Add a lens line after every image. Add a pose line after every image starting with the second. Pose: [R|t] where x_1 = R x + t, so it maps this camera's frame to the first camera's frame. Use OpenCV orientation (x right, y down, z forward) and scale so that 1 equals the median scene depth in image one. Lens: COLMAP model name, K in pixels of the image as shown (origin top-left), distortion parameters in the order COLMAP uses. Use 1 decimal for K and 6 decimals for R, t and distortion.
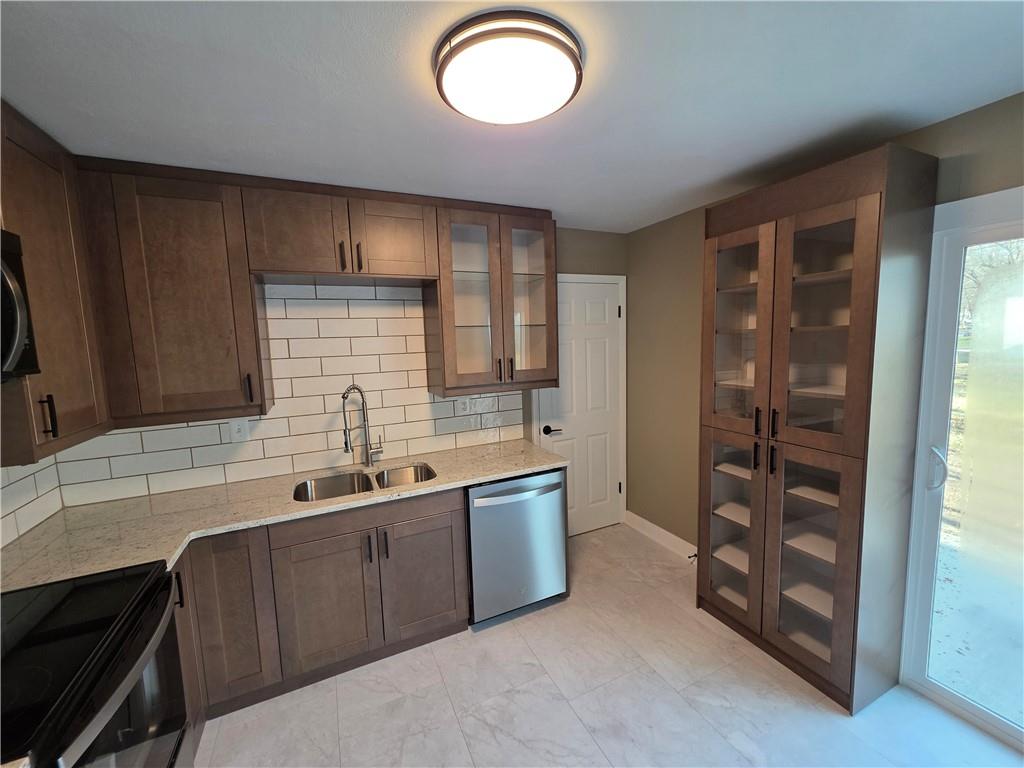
lens RADIAL K [[407.1, 0, 511.9], [0, 407.1, 380.4], [0, 0, 1]] dist [0.000424, -0.000019]
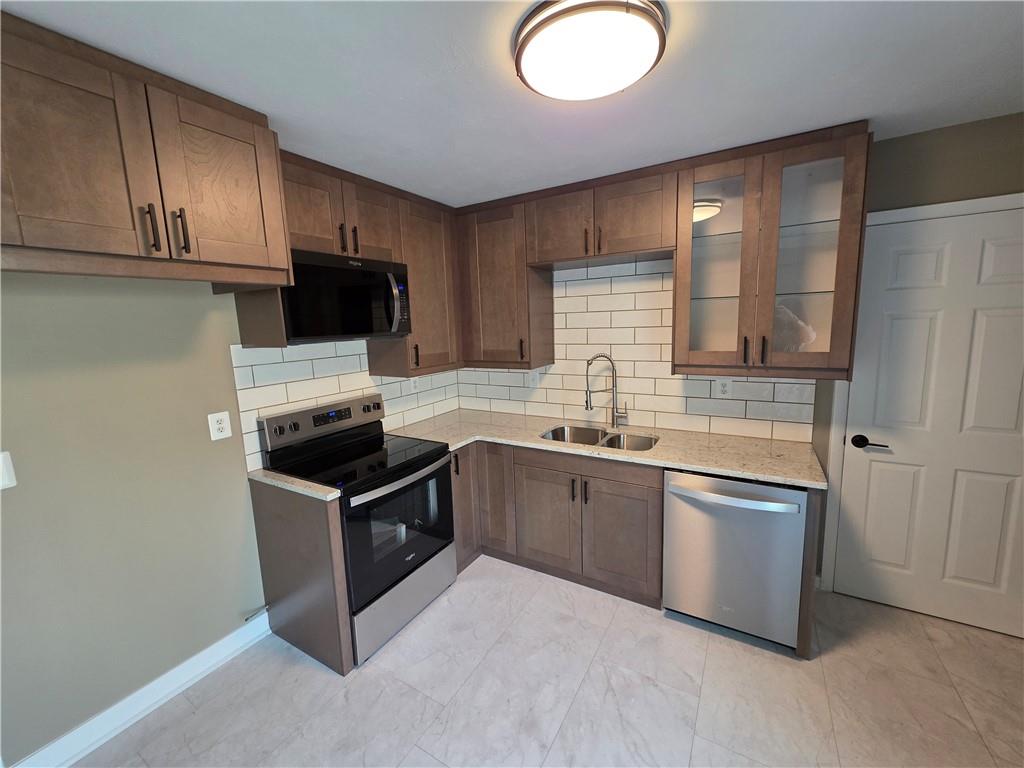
lens RADIAL K [[407.1, 0, 511.9], [0, 407.1, 380.4], [0, 0, 1]] dist [0.000424, -0.000019]
pose [[0.558929, 0.132688, -0.818530, 0.413626], [-0.069810, 0.991140, 0.113000, -0.025801], [0.826272, -0.006017, 0.563240, 0.147463]]
